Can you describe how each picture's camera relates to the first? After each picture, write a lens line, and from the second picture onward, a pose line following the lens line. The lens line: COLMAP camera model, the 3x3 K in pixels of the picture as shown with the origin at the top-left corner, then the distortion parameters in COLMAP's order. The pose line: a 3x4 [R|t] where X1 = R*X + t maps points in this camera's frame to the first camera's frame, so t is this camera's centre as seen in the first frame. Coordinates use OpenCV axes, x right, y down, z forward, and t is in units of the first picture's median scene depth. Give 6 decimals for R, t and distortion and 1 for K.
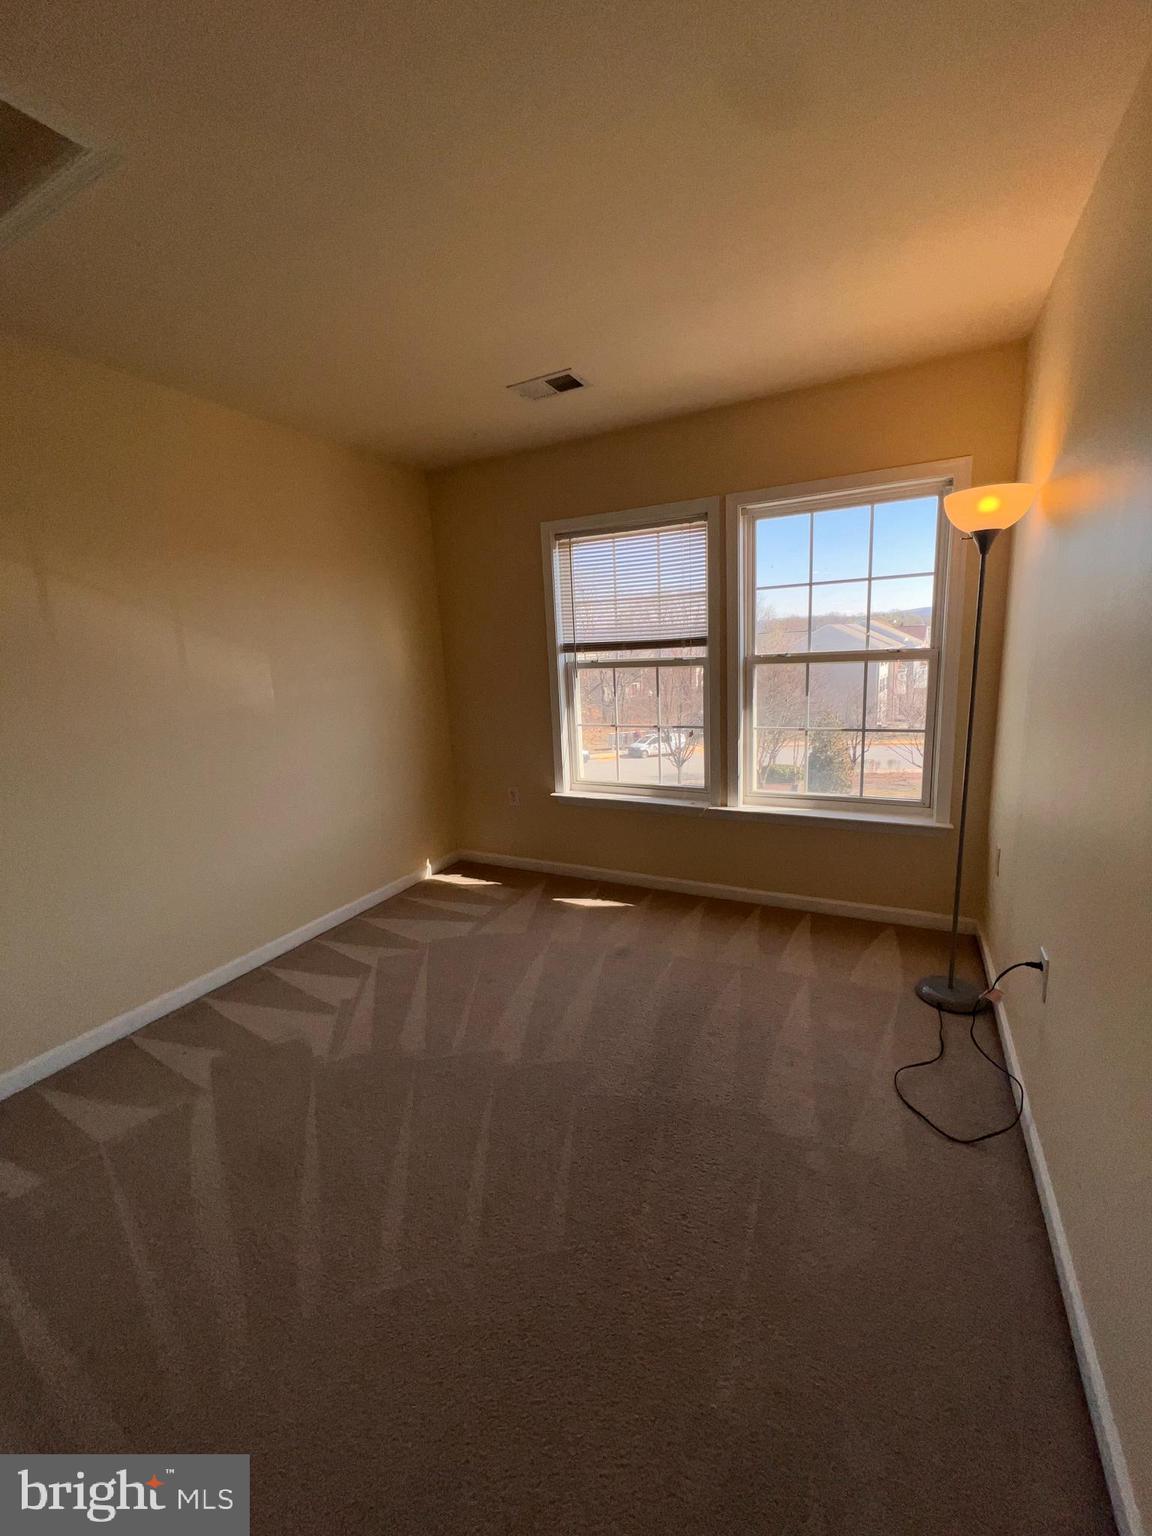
lens RADIAL K [[617.5, 0, 567.8], [0, 617.5, 765.3], [0, 0, 1]] dist [-0.003297, -0.000063]
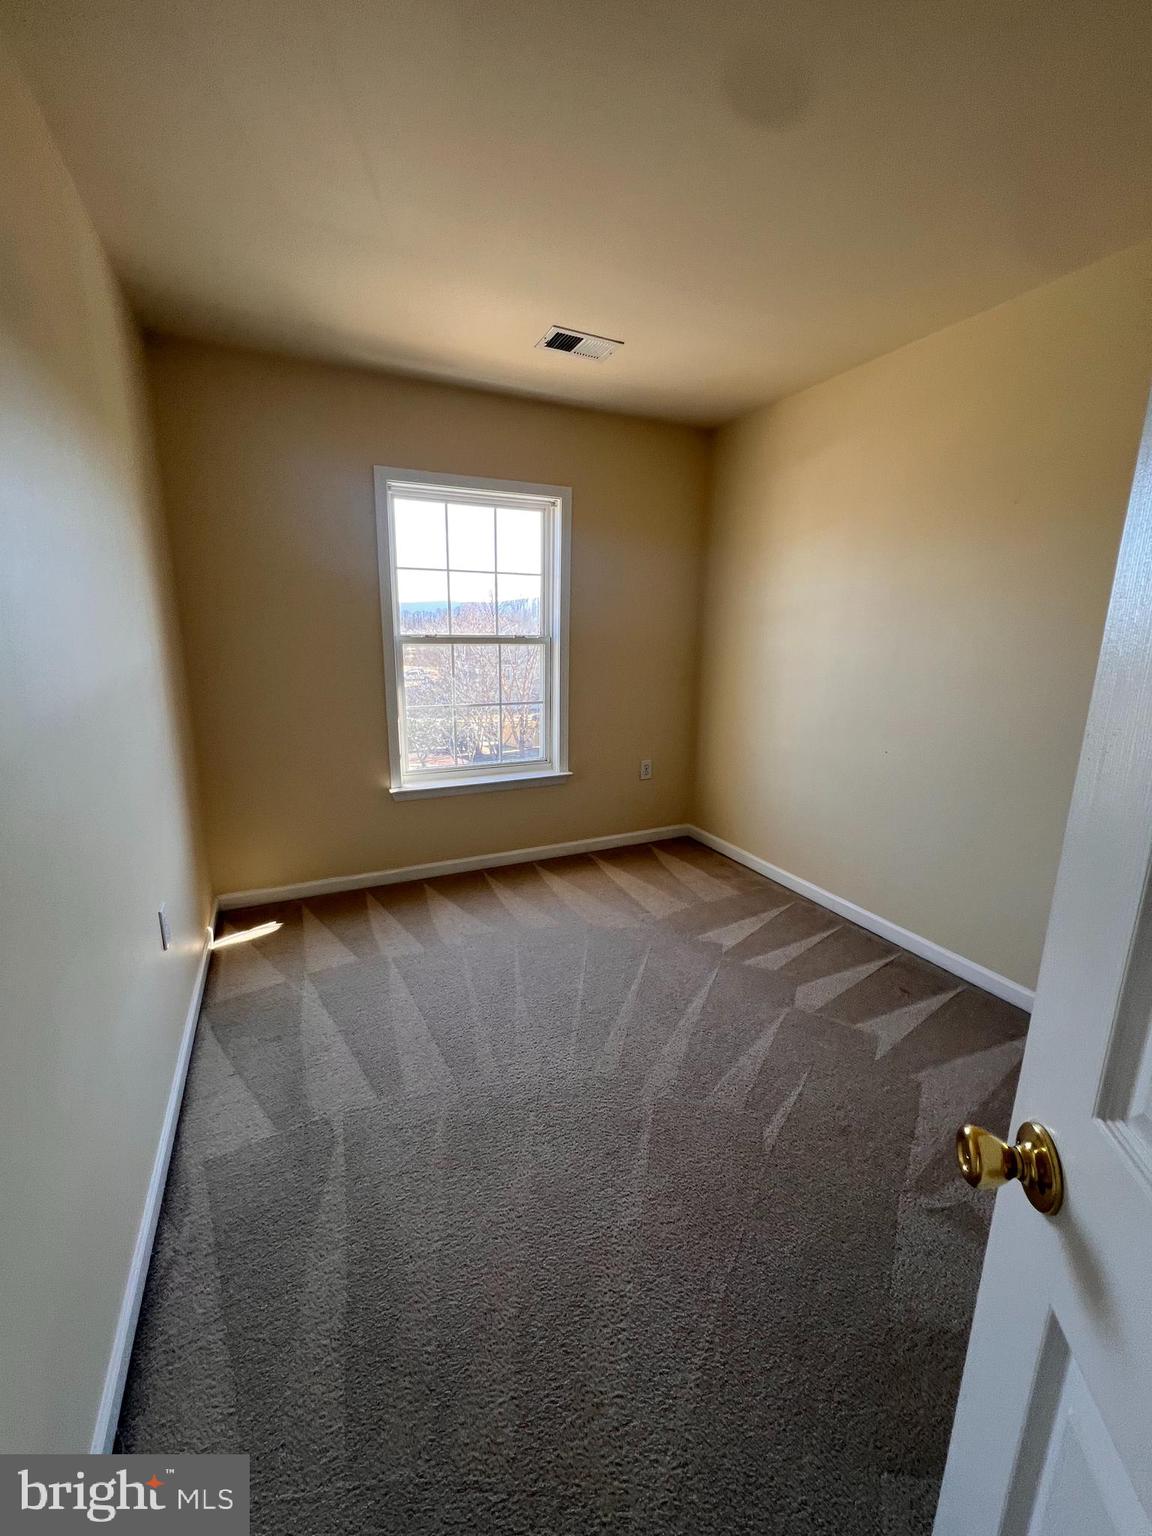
lens RADIAL K [[617.5, 0, 568.5], [0, 617.5, 764.2], [0, 0, 1]] dist [-0.003297, -0.000063]
pose [[0.596767, -0.127701, 0.792188, -0.410583], [0.108598, 0.991025, 0.077945, -0.022316], [-0.795032, 0.039514, 0.605279, 0.215924]]
